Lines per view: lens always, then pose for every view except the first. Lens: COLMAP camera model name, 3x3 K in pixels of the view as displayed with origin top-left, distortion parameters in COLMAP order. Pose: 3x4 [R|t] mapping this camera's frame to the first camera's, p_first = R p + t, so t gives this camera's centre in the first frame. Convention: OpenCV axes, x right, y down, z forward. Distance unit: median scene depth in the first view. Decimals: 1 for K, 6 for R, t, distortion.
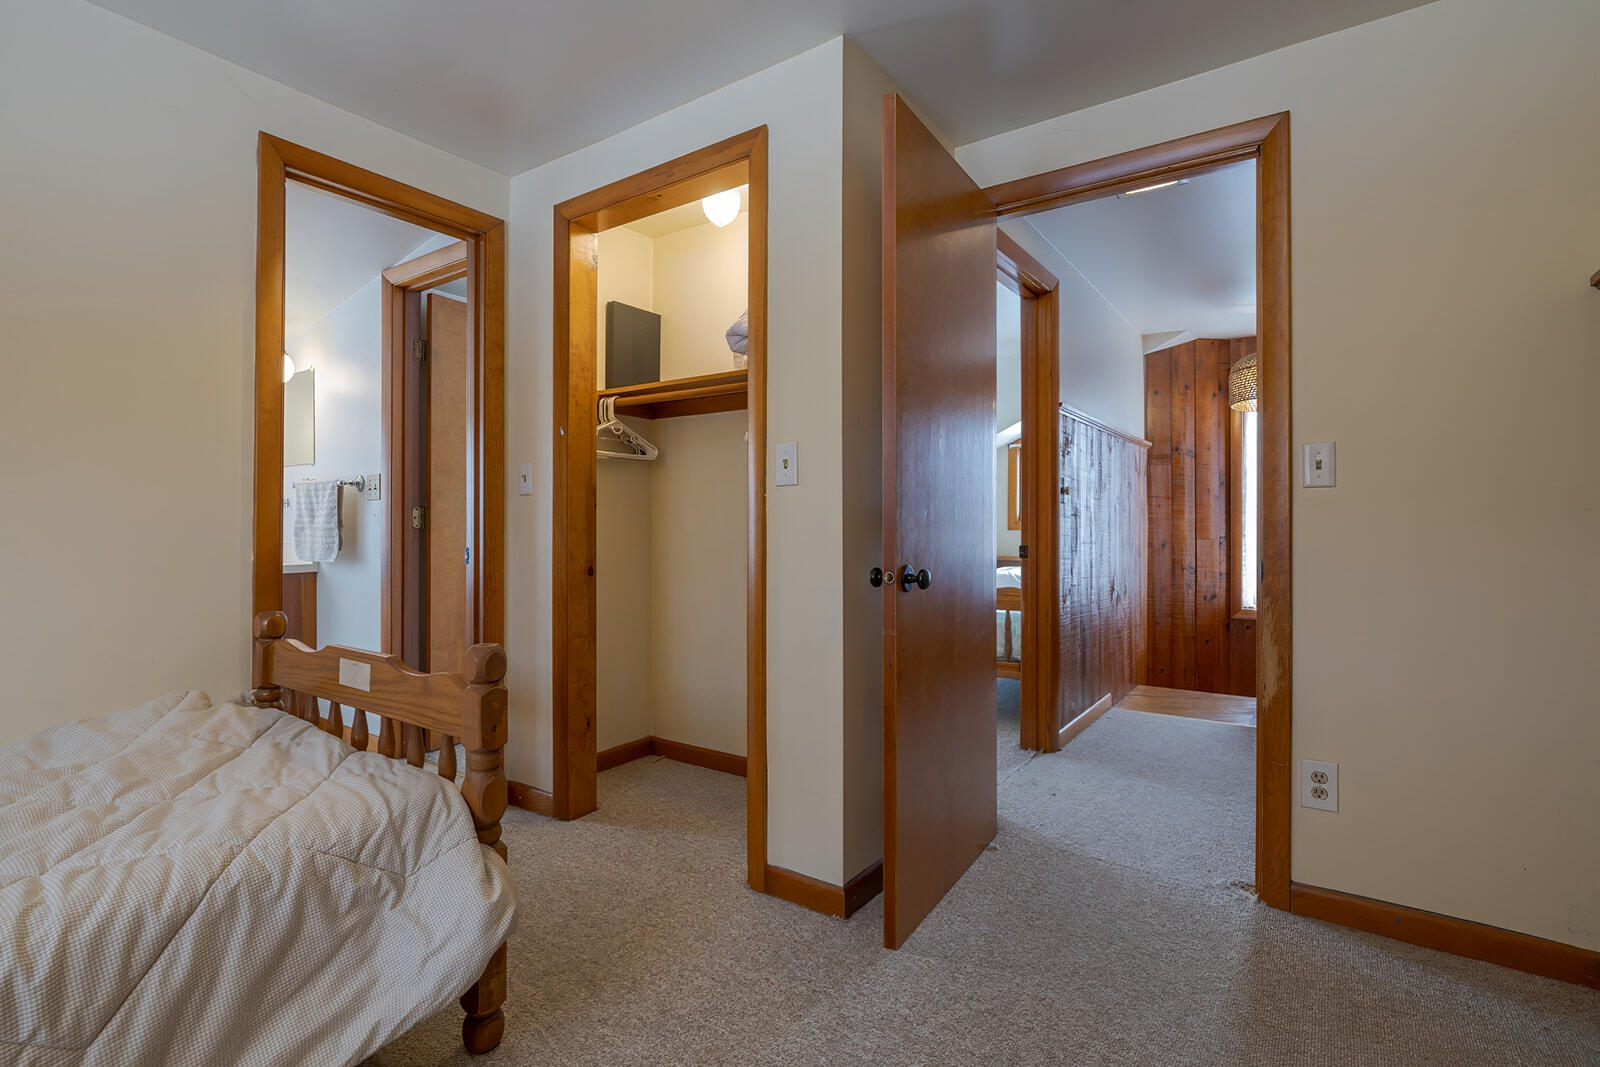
lens RADIAL K [[761.8, 0, 799.5], [0, 761.8, 531.0], [0, 0, 1]] dist [0.001978, 0.001474]
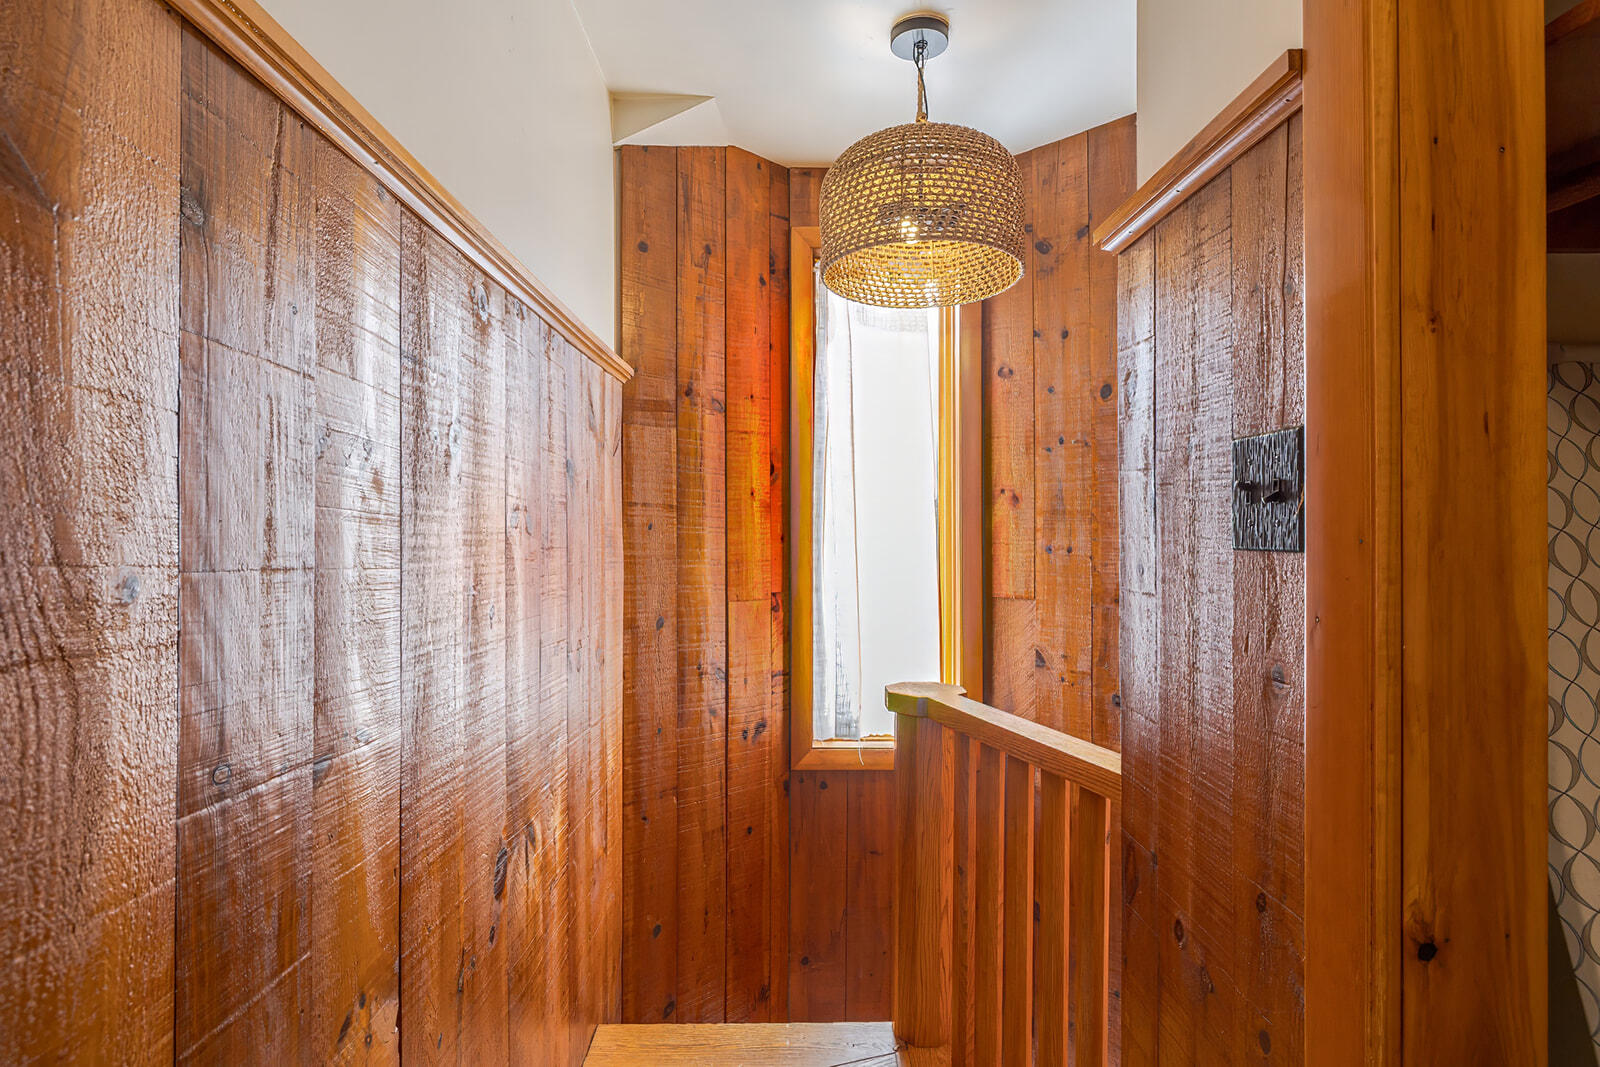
lens RADIAL K [[880.7, 0, 801.7], [0, 880.7, 529.9], [0, 0, 1]] dist [-0.004830, -0.000114]
pose [[0.818497, -0.000406, 0.574511, 0.266983], [-0.000809, 0.999998, 0.001860, -0.031978], [-0.574510, -0.001987, 0.818495, 0.566052]]
